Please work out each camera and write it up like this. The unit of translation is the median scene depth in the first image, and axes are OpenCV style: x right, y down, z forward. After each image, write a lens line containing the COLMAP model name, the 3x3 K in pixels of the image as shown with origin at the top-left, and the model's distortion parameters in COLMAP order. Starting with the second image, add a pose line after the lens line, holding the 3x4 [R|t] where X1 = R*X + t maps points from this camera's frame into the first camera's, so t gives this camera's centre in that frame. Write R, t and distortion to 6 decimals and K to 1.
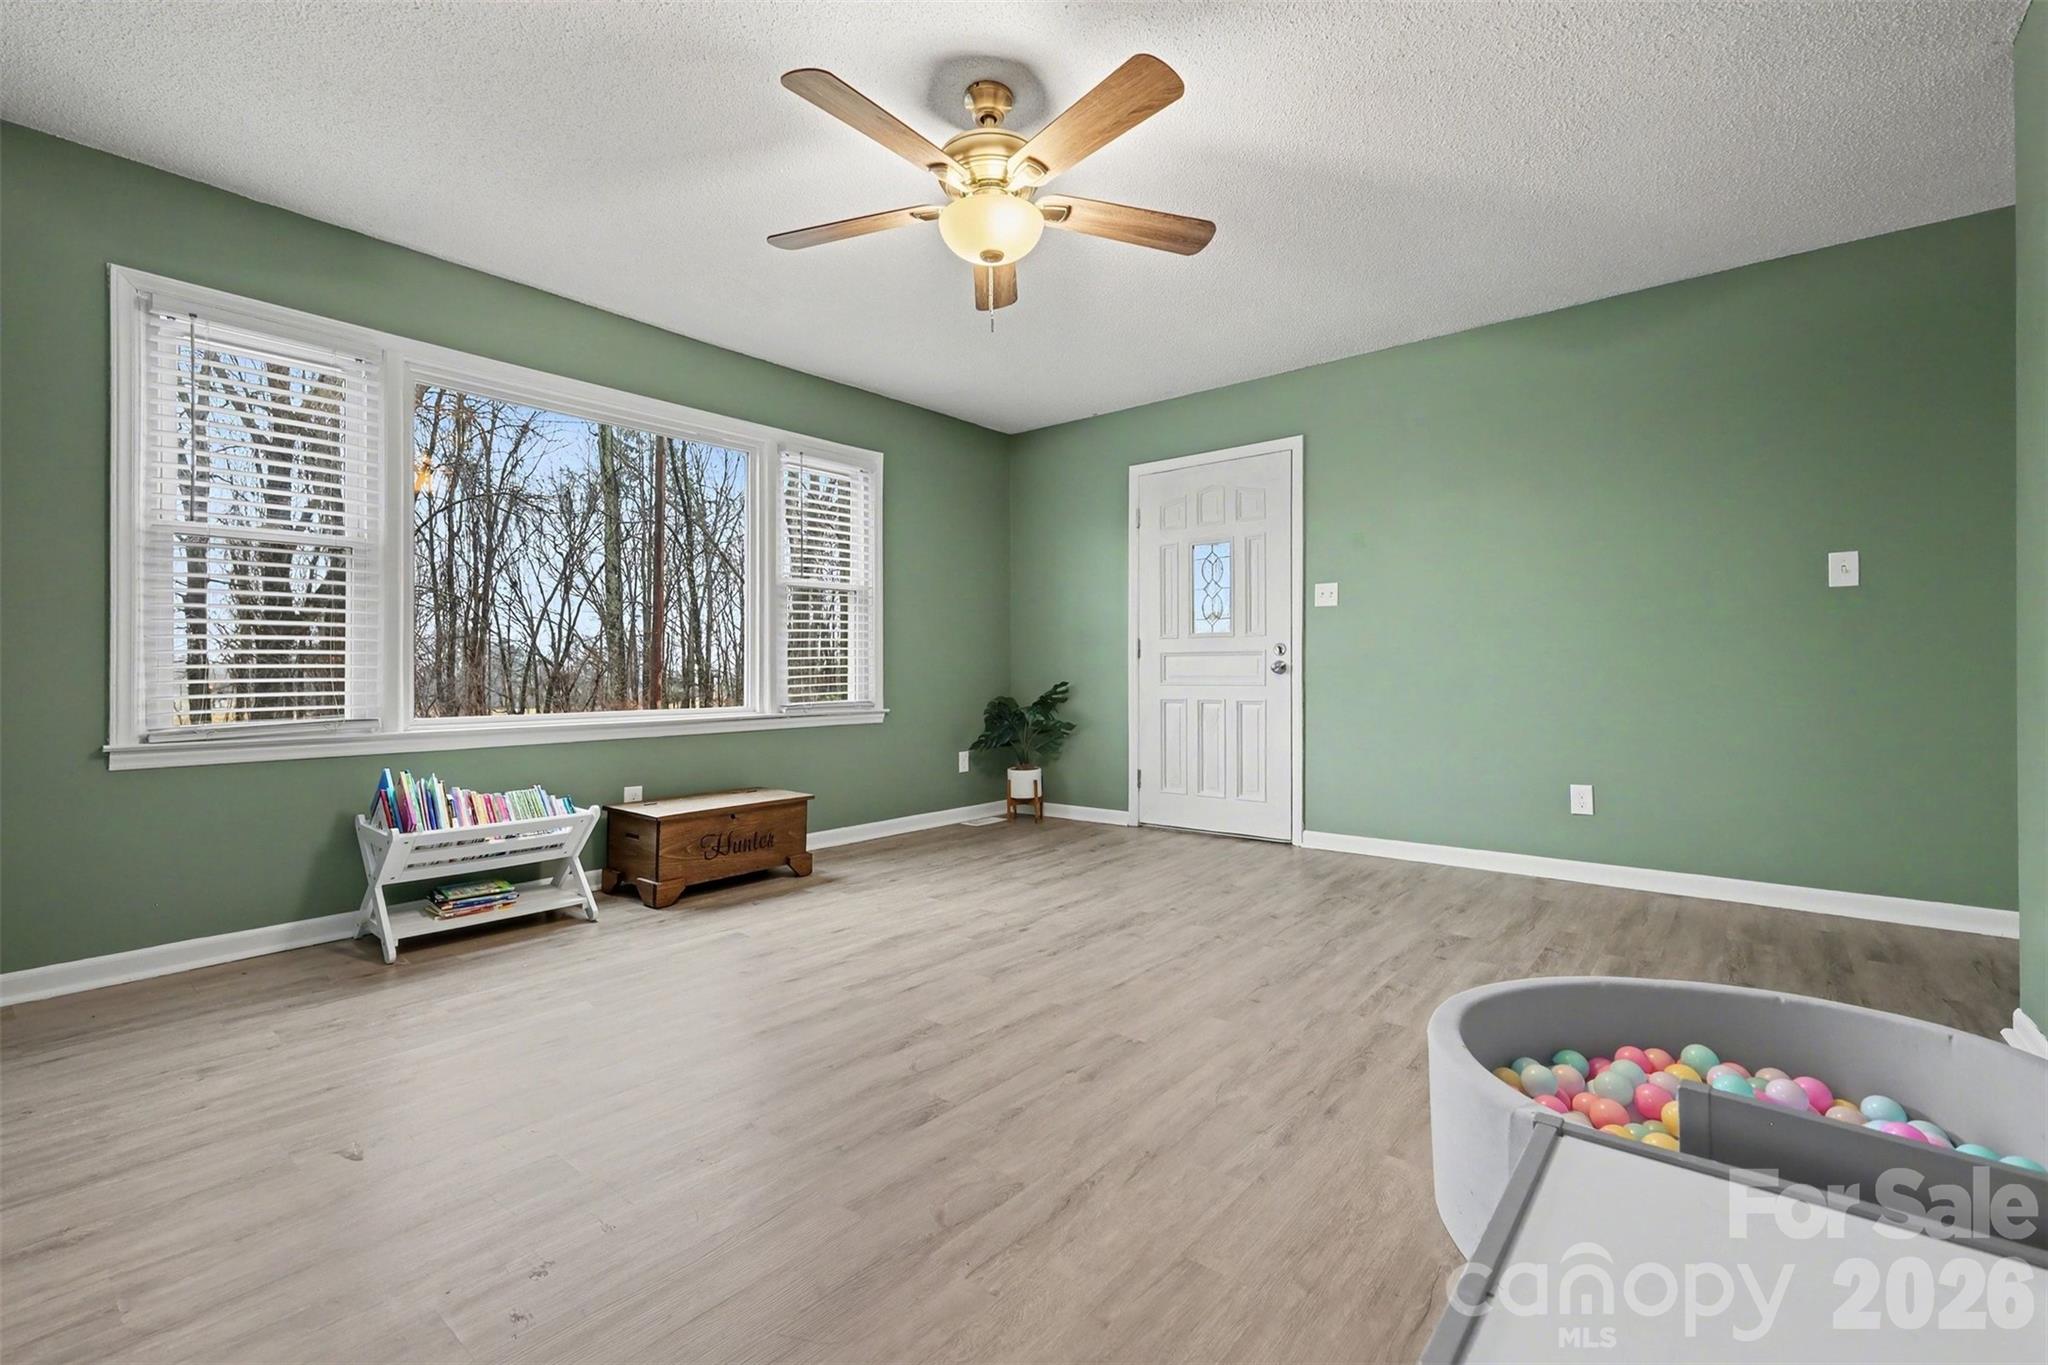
lens RADIAL K [[898.9, 0, 1023.1], [0, 898.9, 677.6], [0, 0, 1]] dist [0.009396, 0.000191]
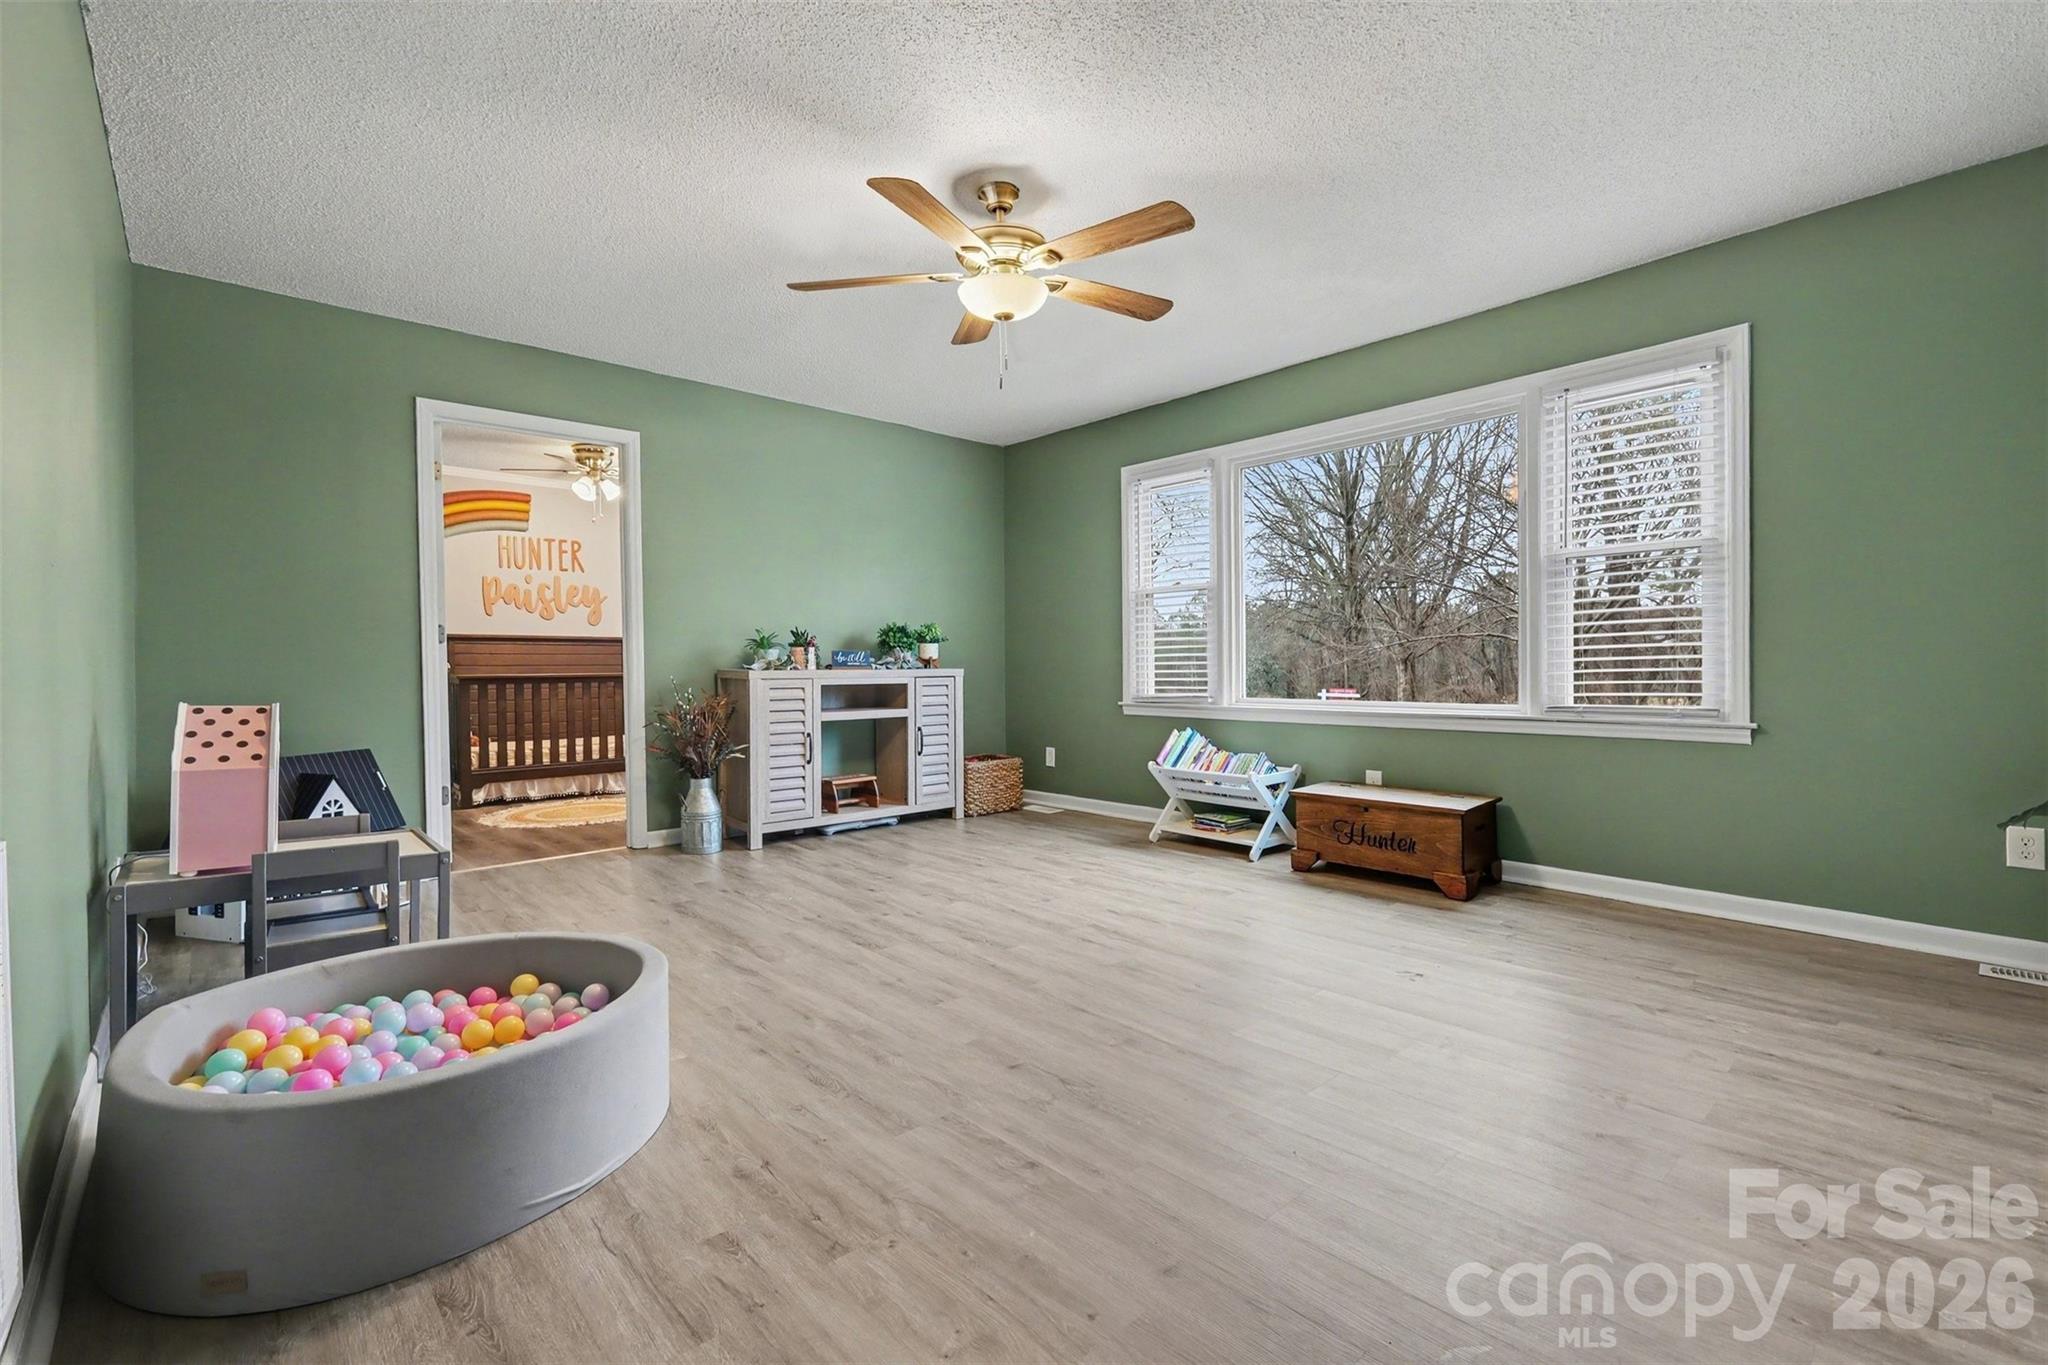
lens RADIAL K [[898.9, 0, 1022.6], [0, 898.9, 670.3], [0, 0, 1]] dist [0.009396, 0.000191]
pose [[-0.146722, 0.009982, -0.989127, 1.049295], [0.000984, 0.999950, 0.009945, -0.017713], [0.989177, 0.000486, -0.146725, 1.096018]]
